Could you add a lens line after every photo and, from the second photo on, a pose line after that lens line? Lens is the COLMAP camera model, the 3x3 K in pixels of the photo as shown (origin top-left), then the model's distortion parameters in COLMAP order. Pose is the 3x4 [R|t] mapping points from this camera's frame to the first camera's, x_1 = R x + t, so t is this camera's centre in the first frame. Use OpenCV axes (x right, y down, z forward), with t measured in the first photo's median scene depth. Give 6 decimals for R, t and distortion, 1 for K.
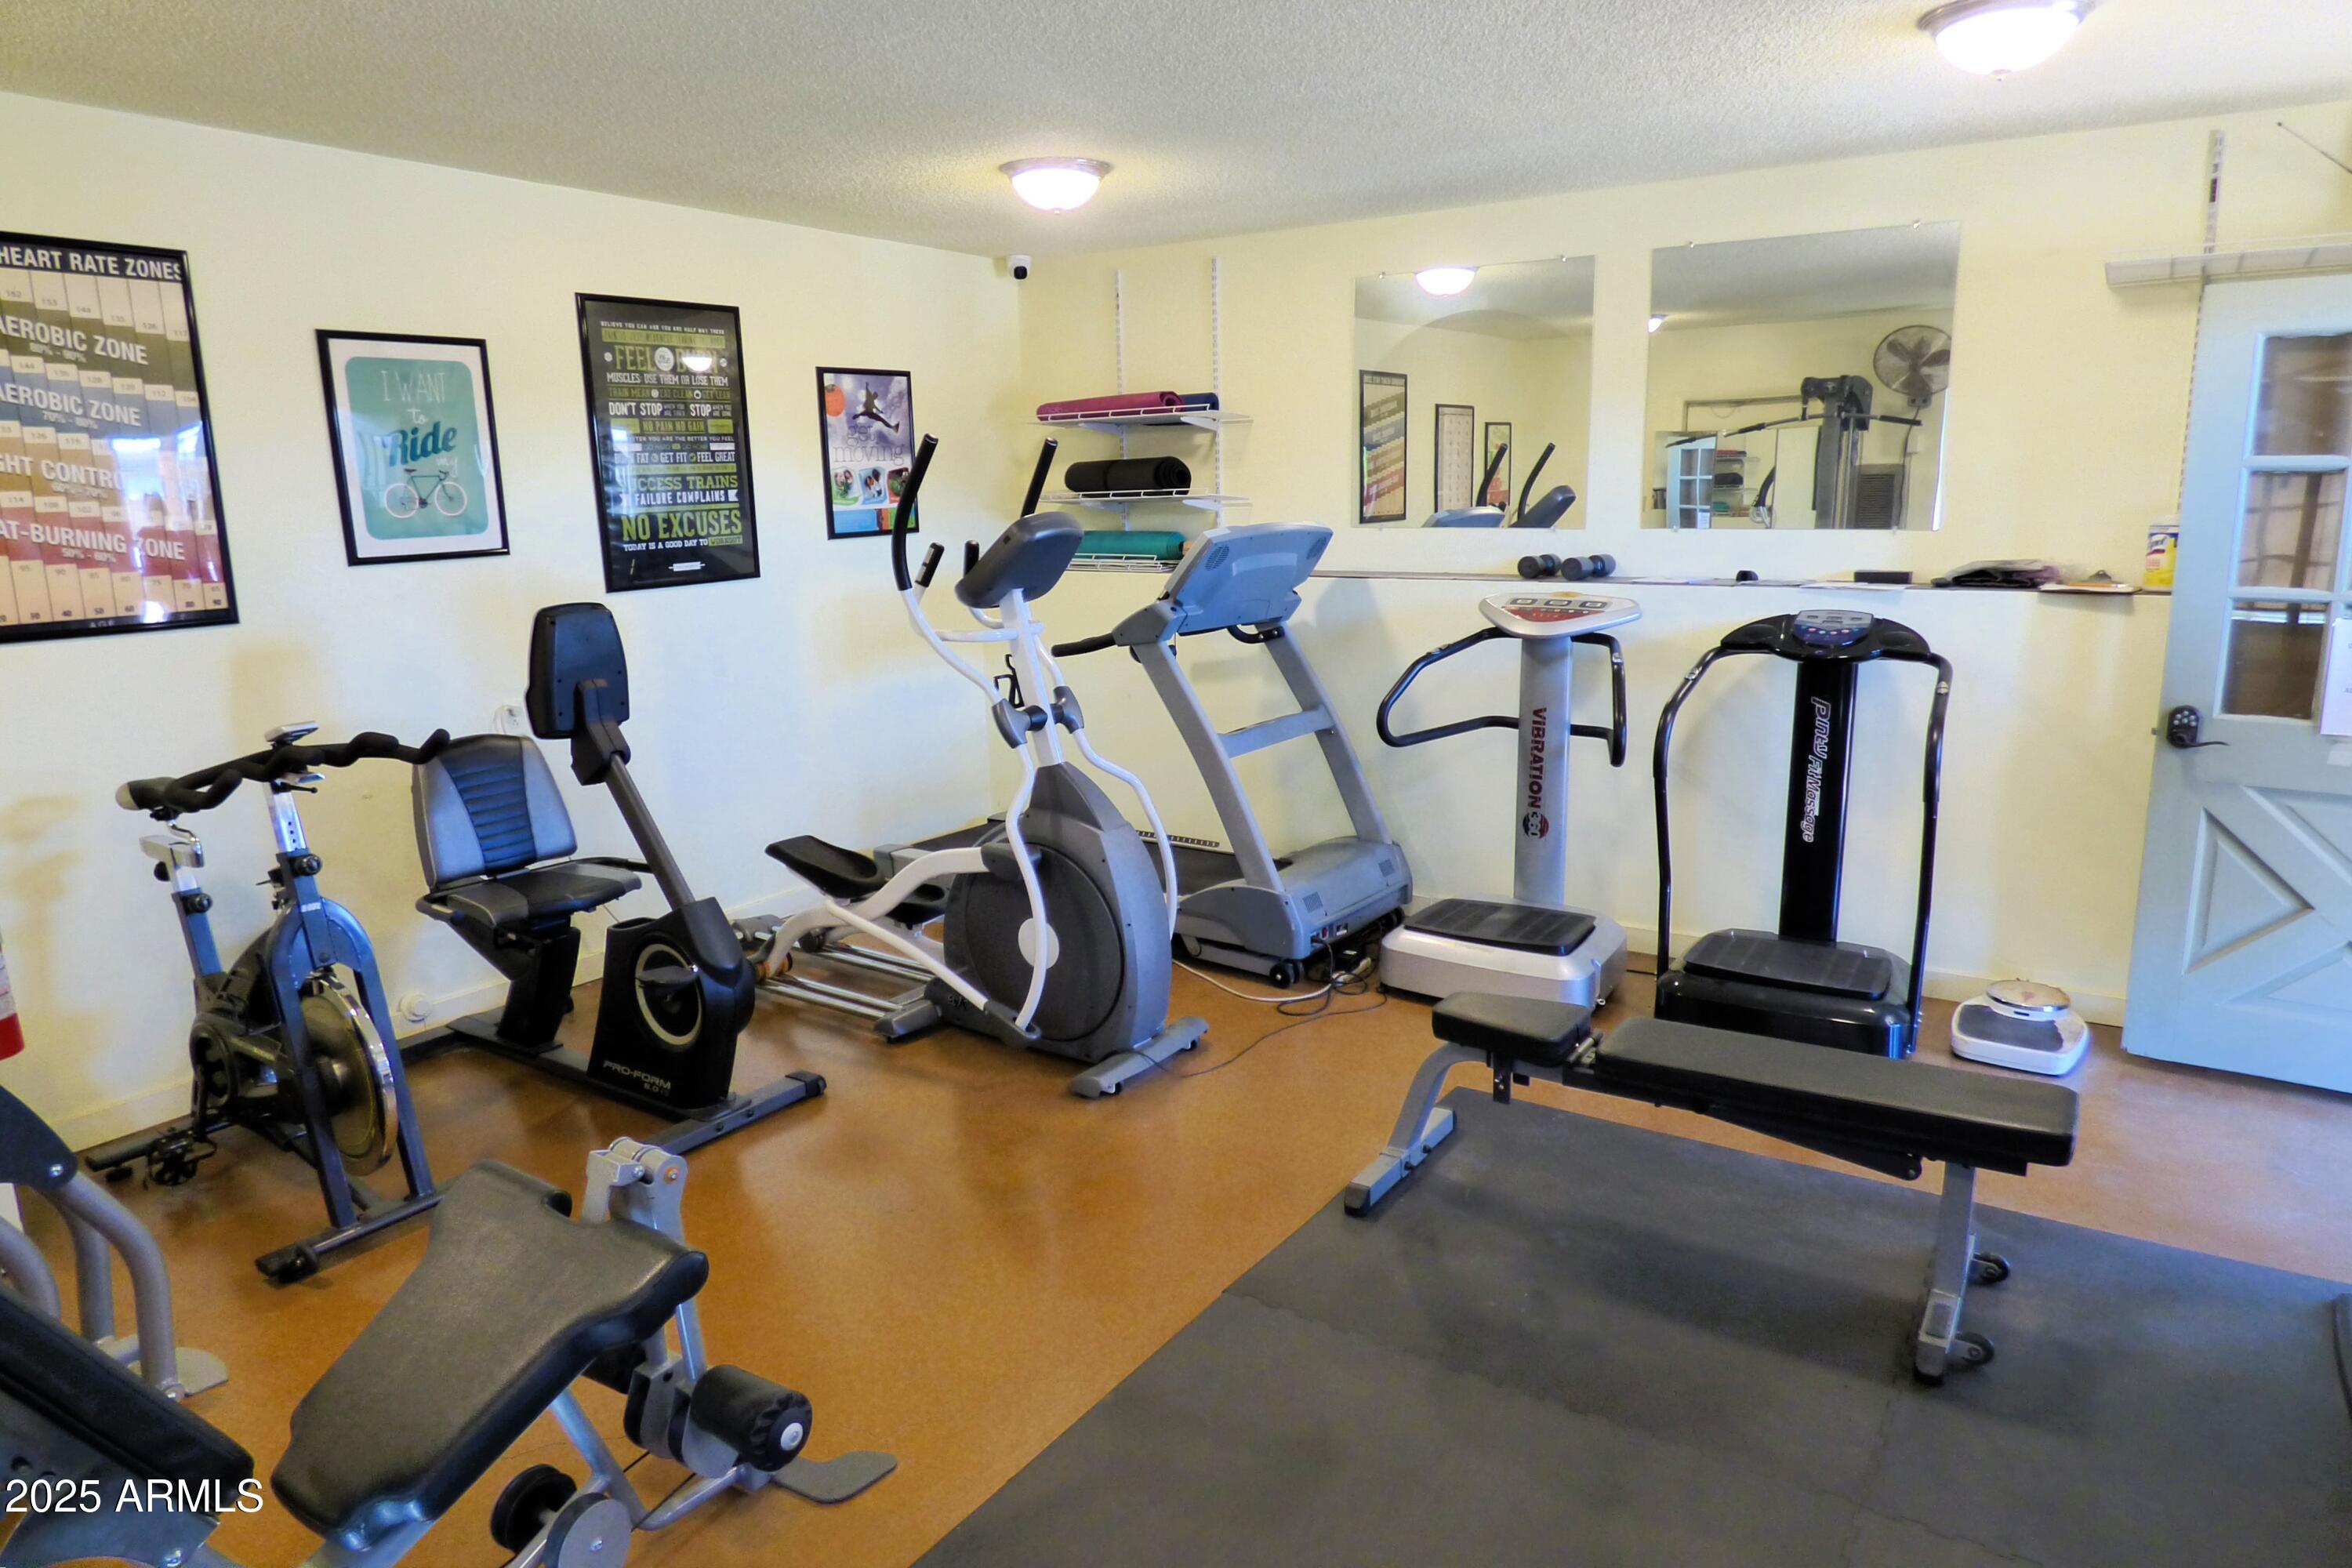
lens RADIAL K [[1448.1, 0, 1170.2], [0, 1448.1, 781.4], [0, 0, 1]] dist [-0.003108, -0.012206]
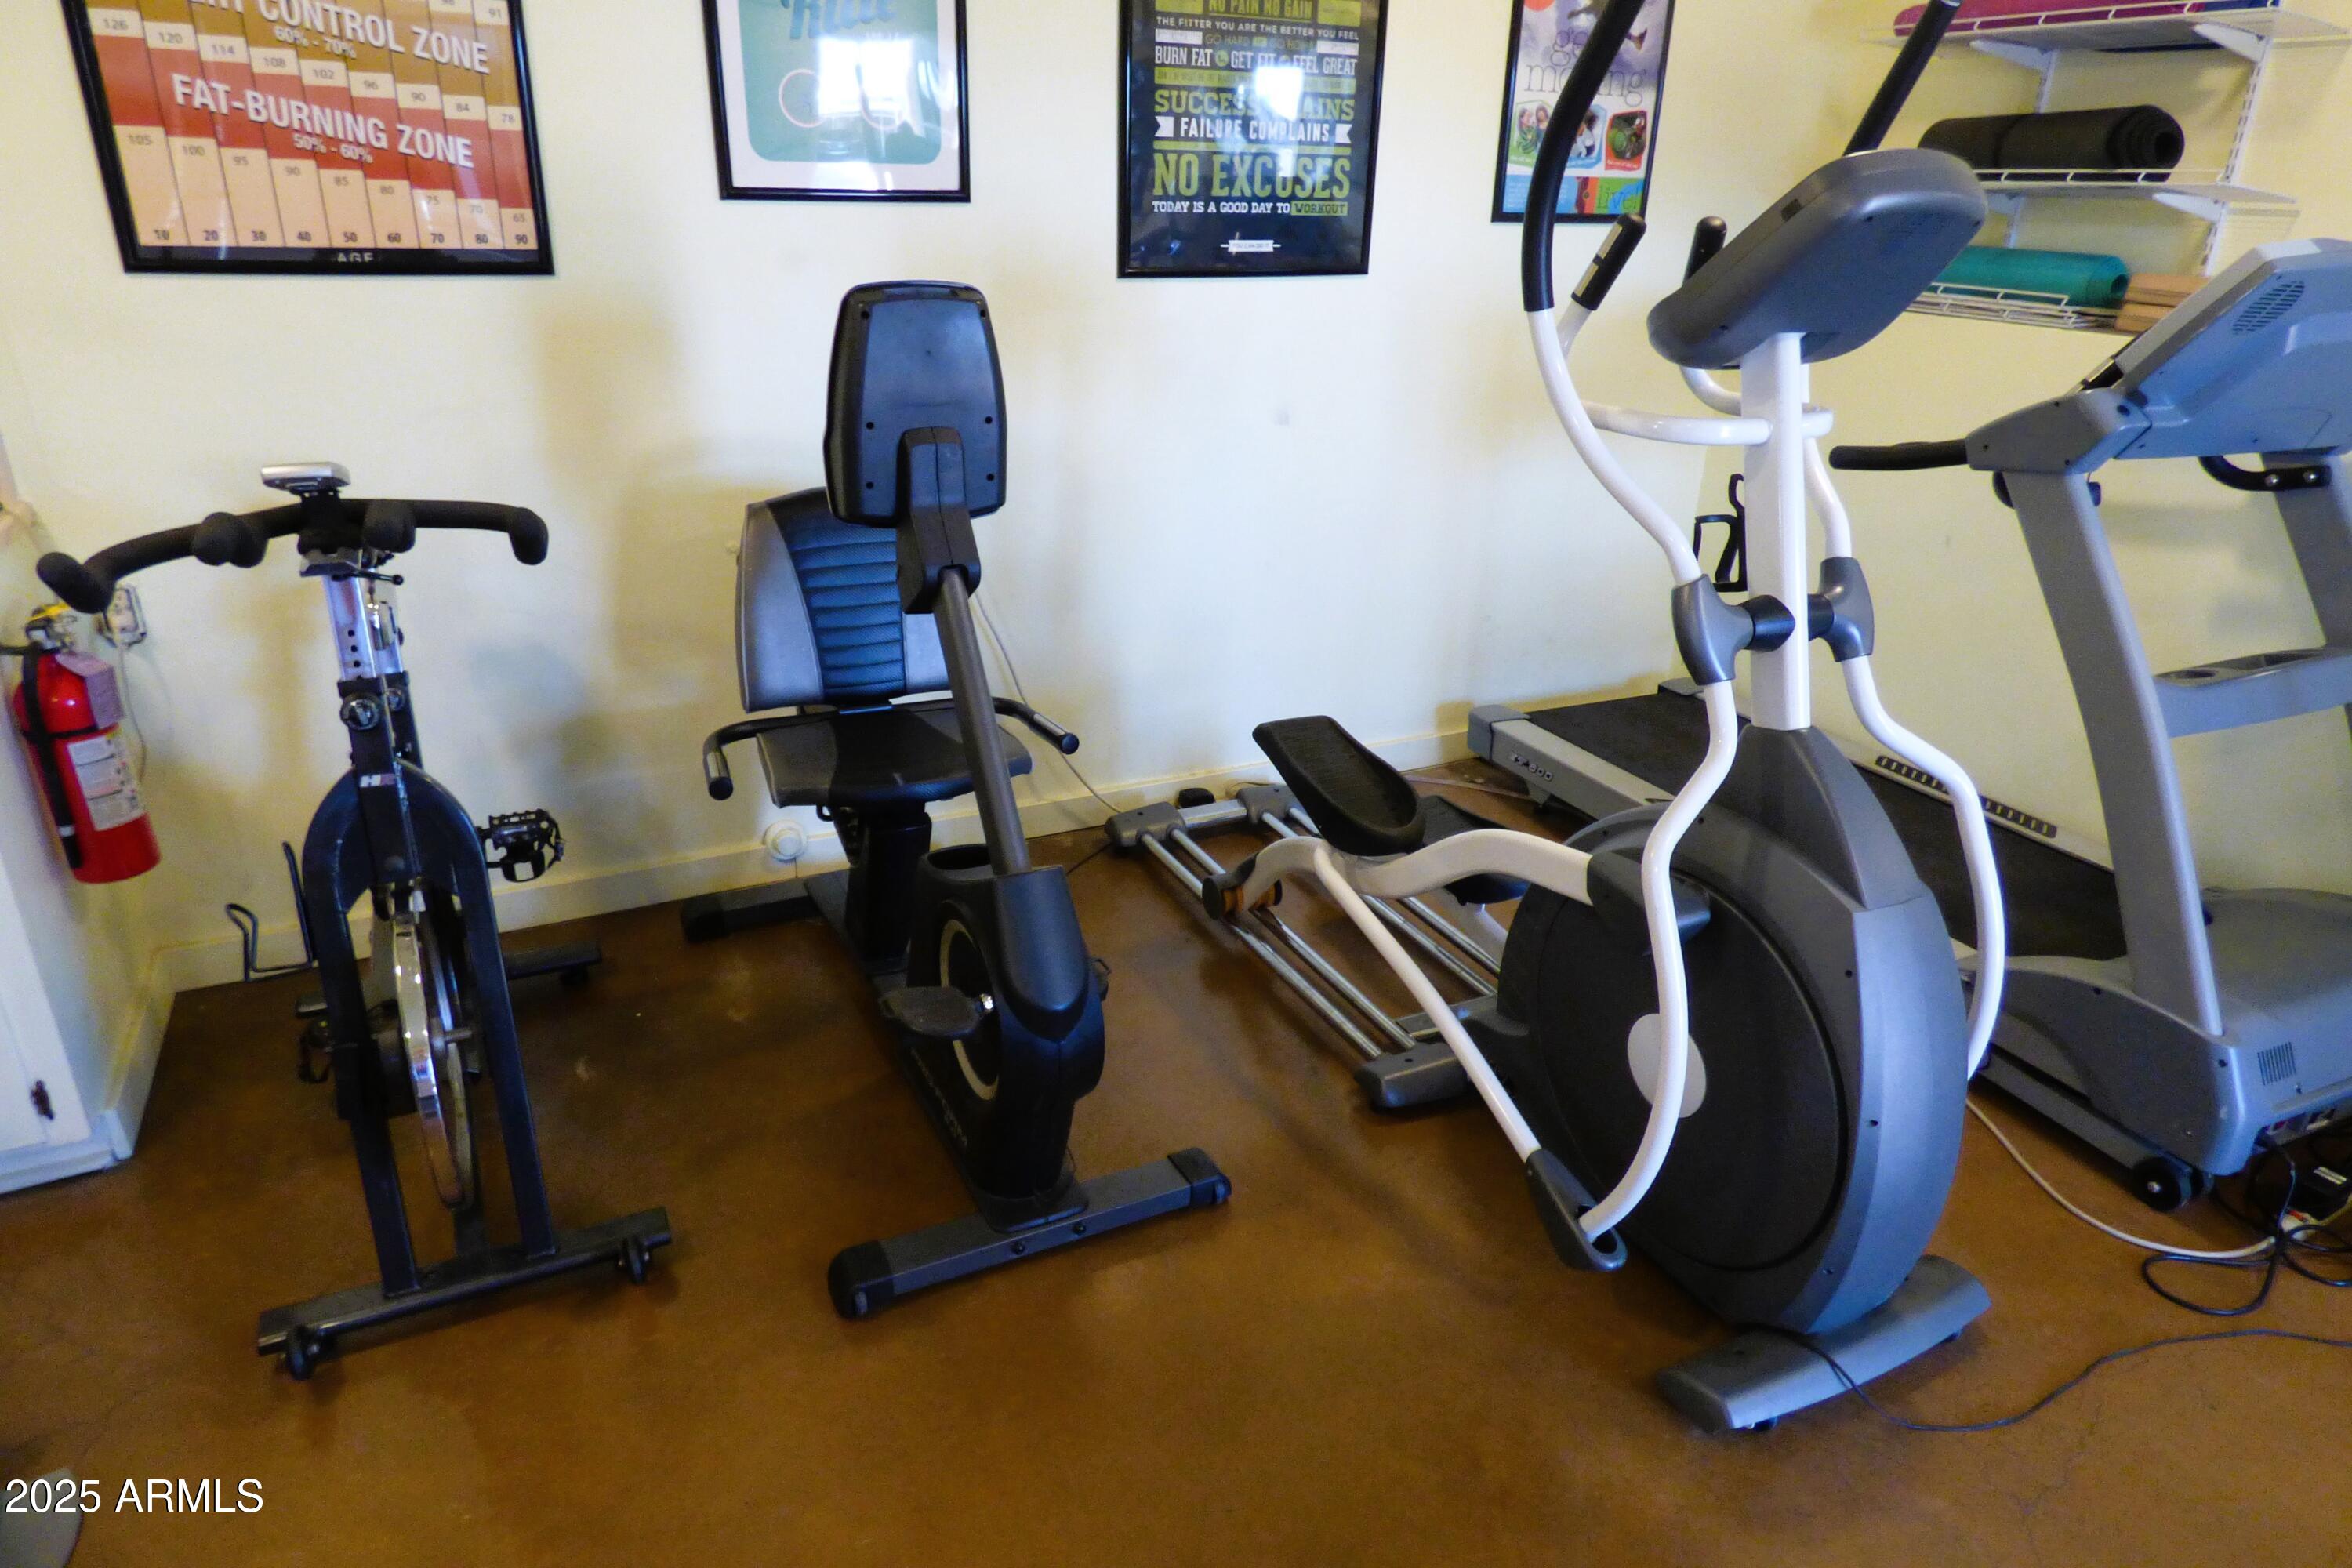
lens RADIAL K [[1448.1, 0, 1163.2], [0, 1448.1, 789.6], [0, 0, 1]] dist [-0.003108, -0.012206]
pose [[0.876921, 0.229286, -0.422418, -0.050733], [-0.146640, 0.964605, 0.219165, -0.061336], [0.457718, -0.130248, 0.879505, 0.463117]]
